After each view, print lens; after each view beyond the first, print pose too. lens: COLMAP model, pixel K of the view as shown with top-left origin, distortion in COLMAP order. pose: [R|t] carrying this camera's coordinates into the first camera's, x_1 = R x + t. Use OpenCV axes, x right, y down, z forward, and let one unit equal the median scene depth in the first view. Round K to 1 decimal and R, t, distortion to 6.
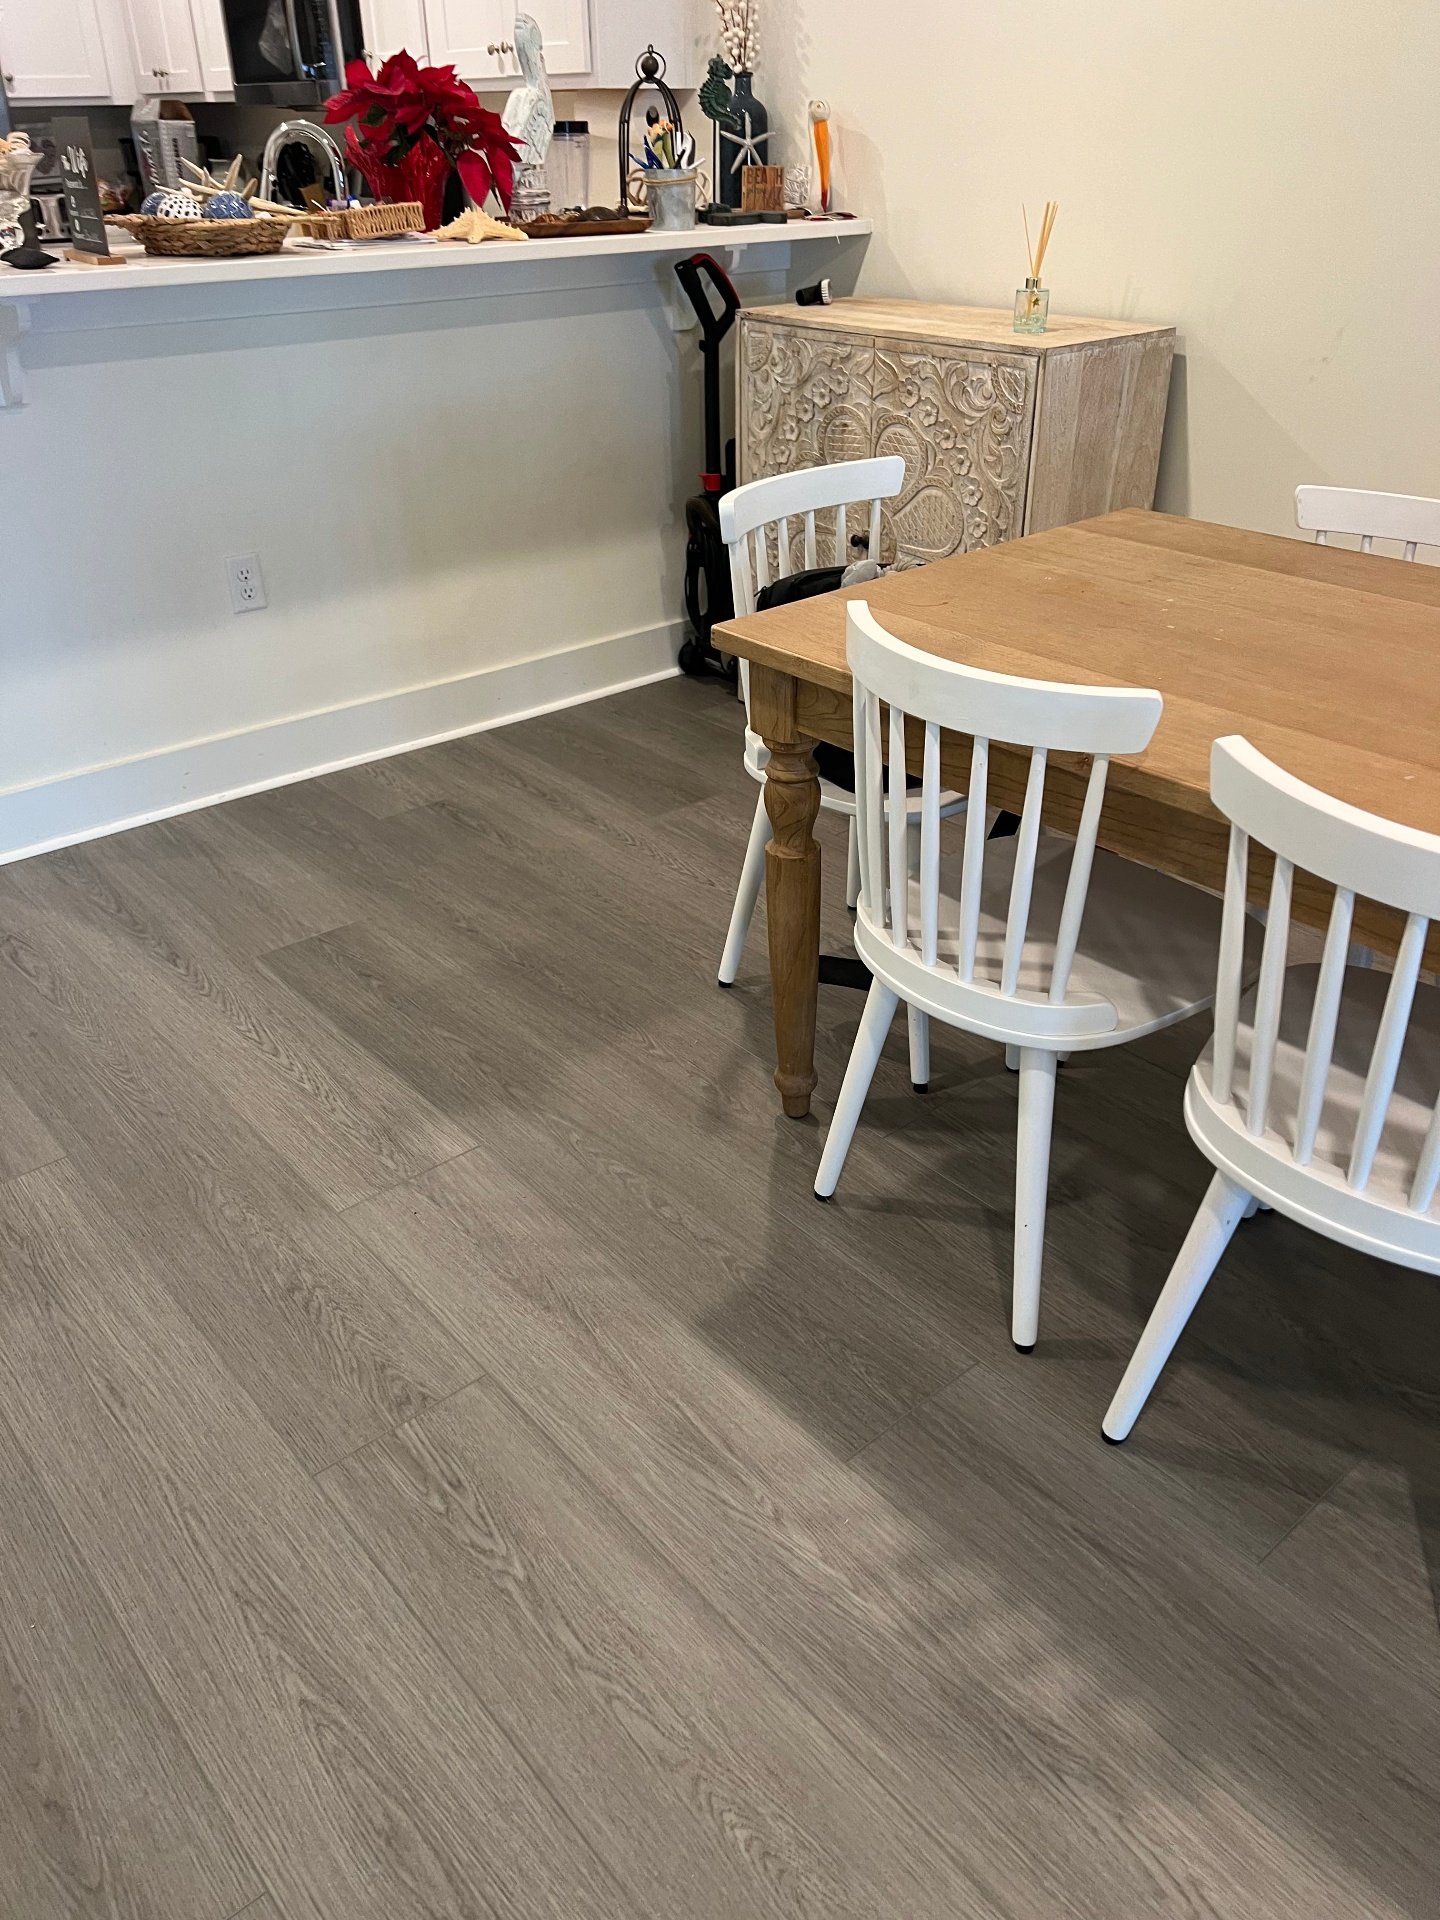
lens RADIAL K [[1429.0, 0, 717.4], [0, 1429.0, 963.9], [0, 0, 1]] dist [0.044082, -0.044752]
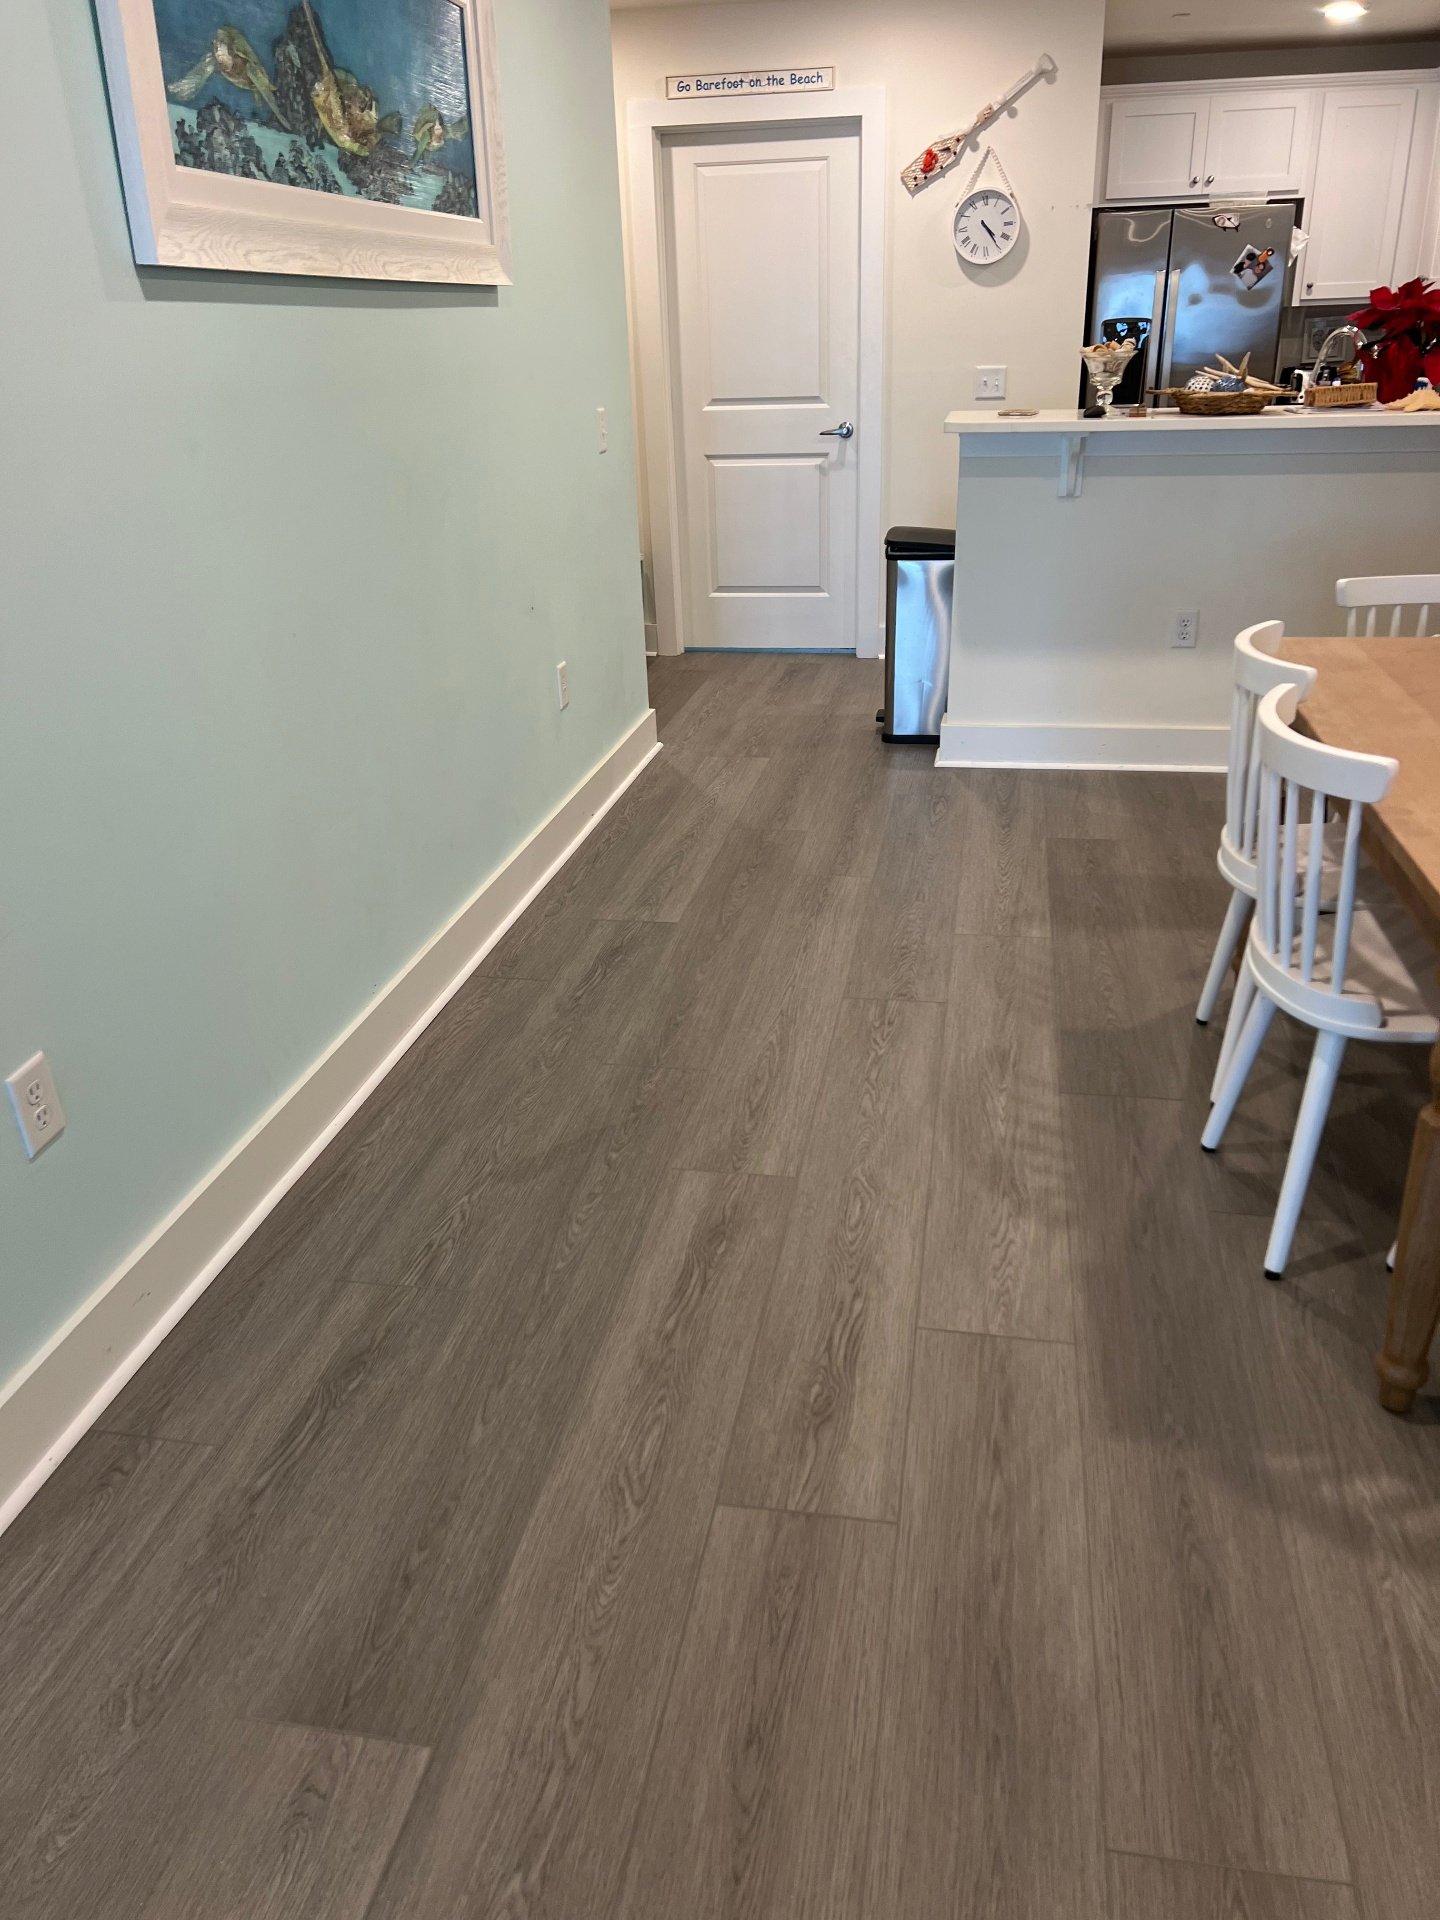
lens RADIAL K [[1429.0, 0, 722.8], [0, 1429.0, 955.7], [0, 0, 1]] dist [0.044082, -0.044752]
pose [[0.630331, 0.307541, -0.712812, 0.912379], [-0.371197, 0.925821, 0.071199, 0.198785], [0.681833, 0.219715, 0.697732, -0.467554]]
